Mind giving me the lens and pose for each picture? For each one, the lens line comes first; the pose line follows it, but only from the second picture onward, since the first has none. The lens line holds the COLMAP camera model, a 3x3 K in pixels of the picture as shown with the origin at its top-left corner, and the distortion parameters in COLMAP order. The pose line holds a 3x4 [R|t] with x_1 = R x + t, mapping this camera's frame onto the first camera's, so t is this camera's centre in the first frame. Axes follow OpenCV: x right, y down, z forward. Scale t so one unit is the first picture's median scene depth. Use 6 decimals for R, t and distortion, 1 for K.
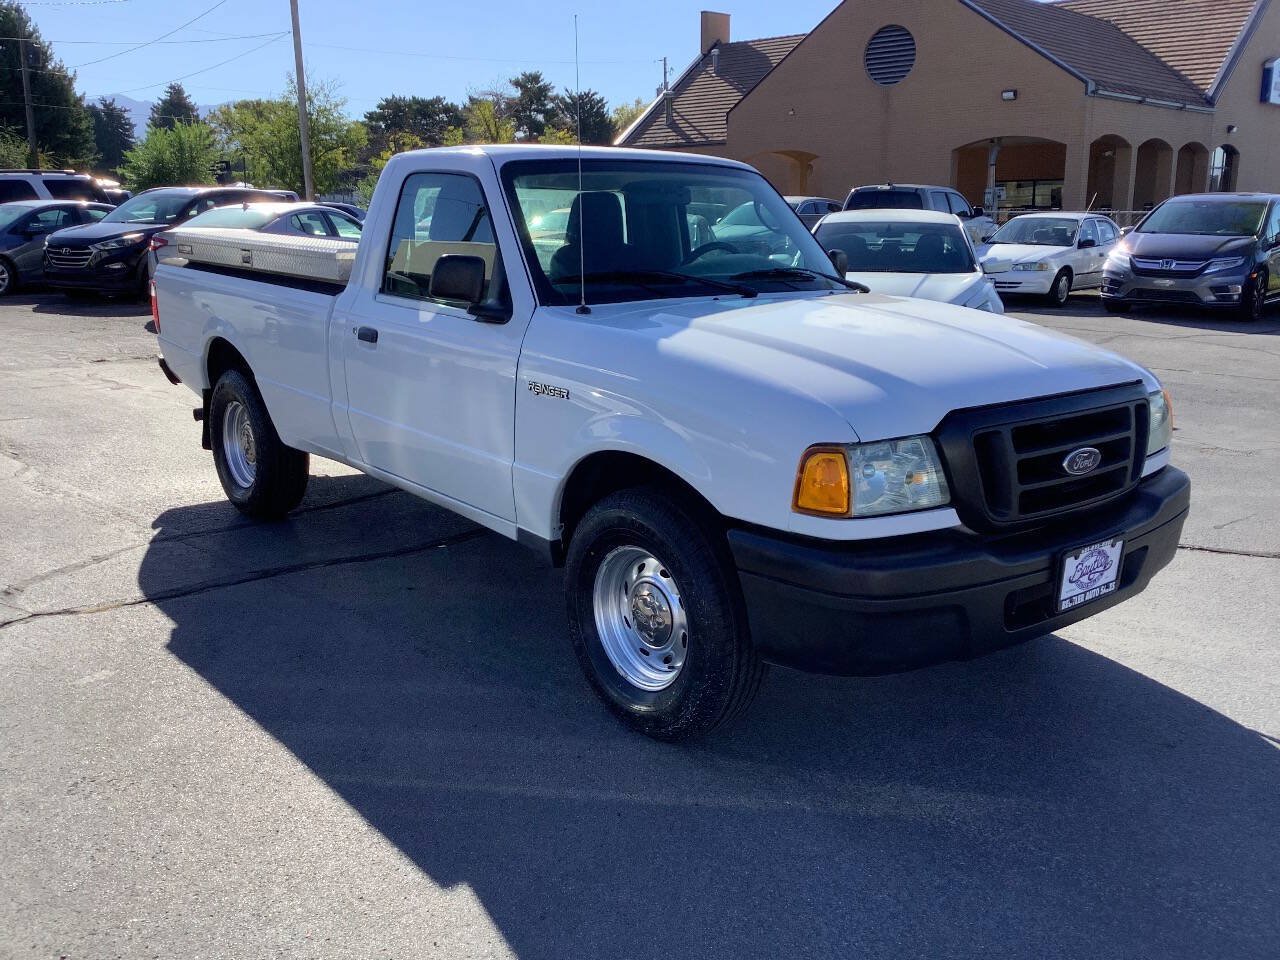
lens RADIAL K [[1137.6, 0, 629.8], [0, 1137.6, 471.8], [0, 0, 1]] dist [0.107692, -0.187566]
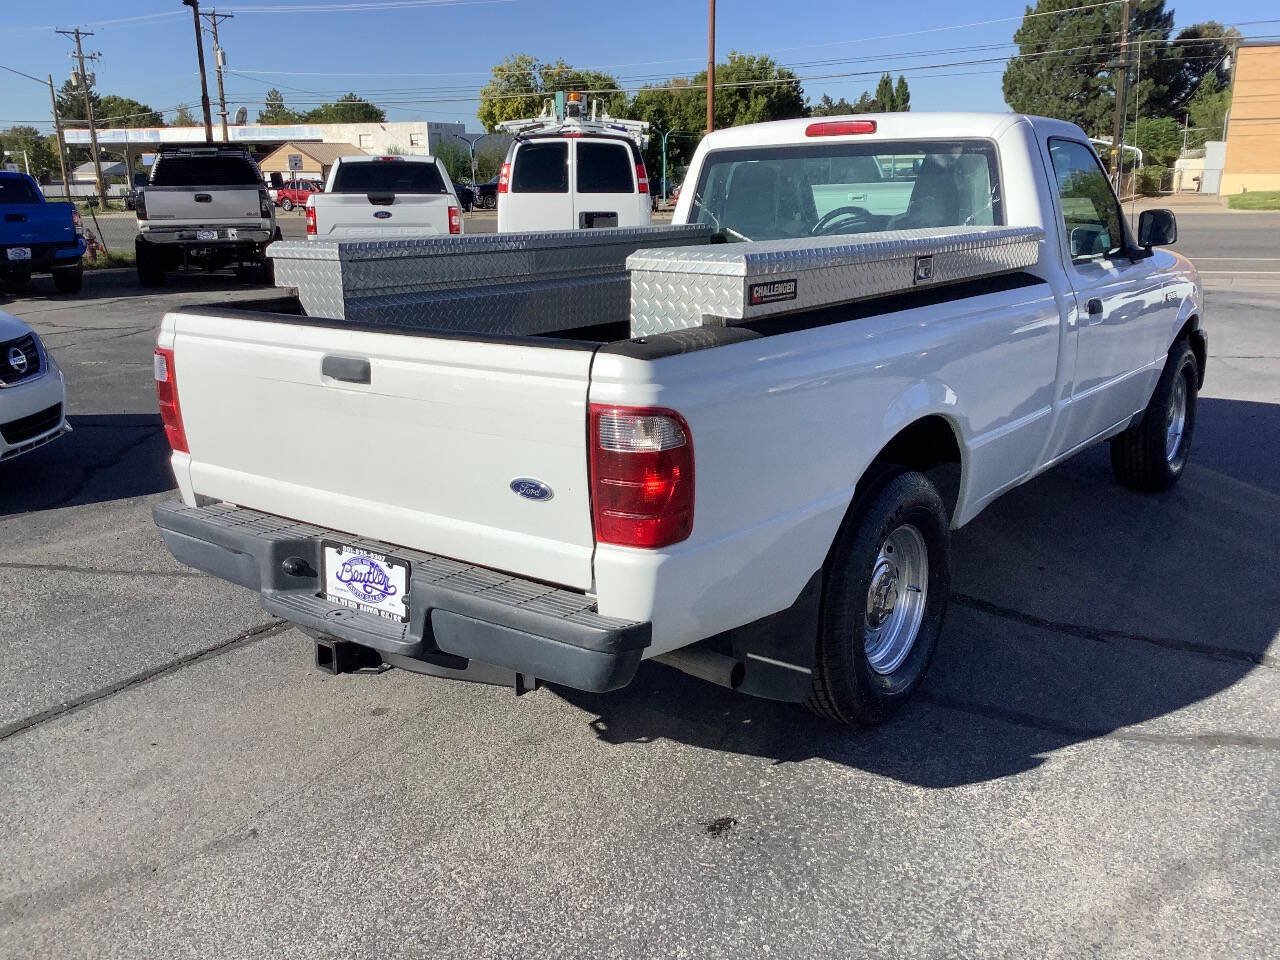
lens RADIAL K [[1144.5, 0, 630.8], [0, 1144.5, 477.4], [0, 0, 1]] dist [0.103799, -0.187942]
pose [[-0.231372, -0.246241, 0.941187, -0.901286], [0.233798, 0.925012, 0.299484, -0.305878], [-0.944355, 0.289340, -0.156451, 1.290402]]
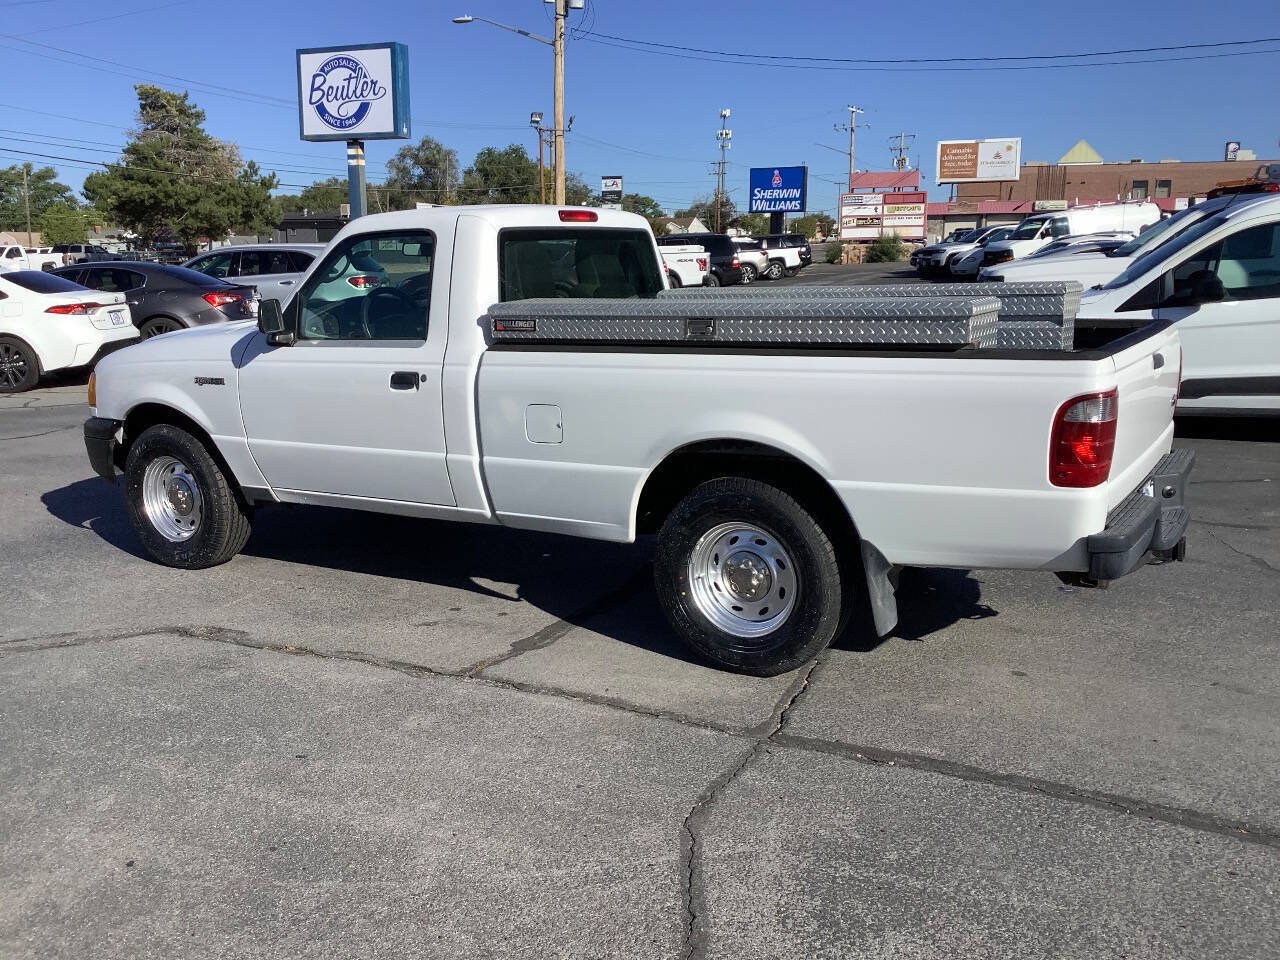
lens RADIAL K [[1137.6, 0, 629.8], [0, 1137.6, 471.8], [0, 0, 1]] dist [0.107692, -0.187566]
pose [[-0.944627, 0.068516, -0.320913, 0.193185], [-0.065204, 0.919266, 0.388199, -0.436300], [0.321602, 0.387628, -0.863896, 1.895161]]
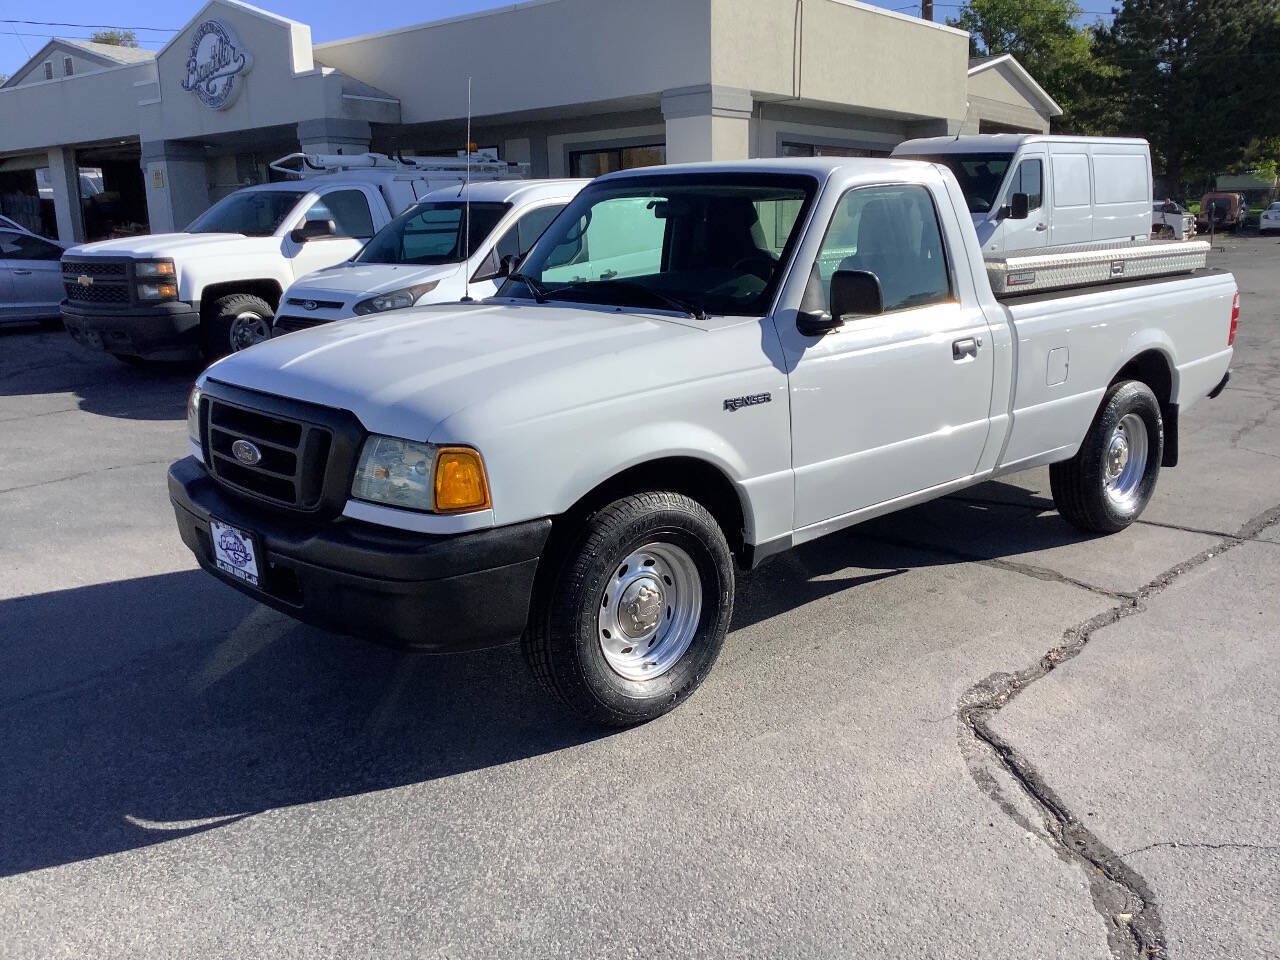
lens RADIAL K [[1150.5, 0, 641.9], [0, 1150.5, 461.1], [0, 0, 1]] dist [0.101629, -0.186784]
pose [[0.057584, 0.194739, -0.979163, 0.886272], [-0.207816, 0.961644, 0.179034, -0.163907], [0.976472, 0.193176, 0.095845, 0.740991]]
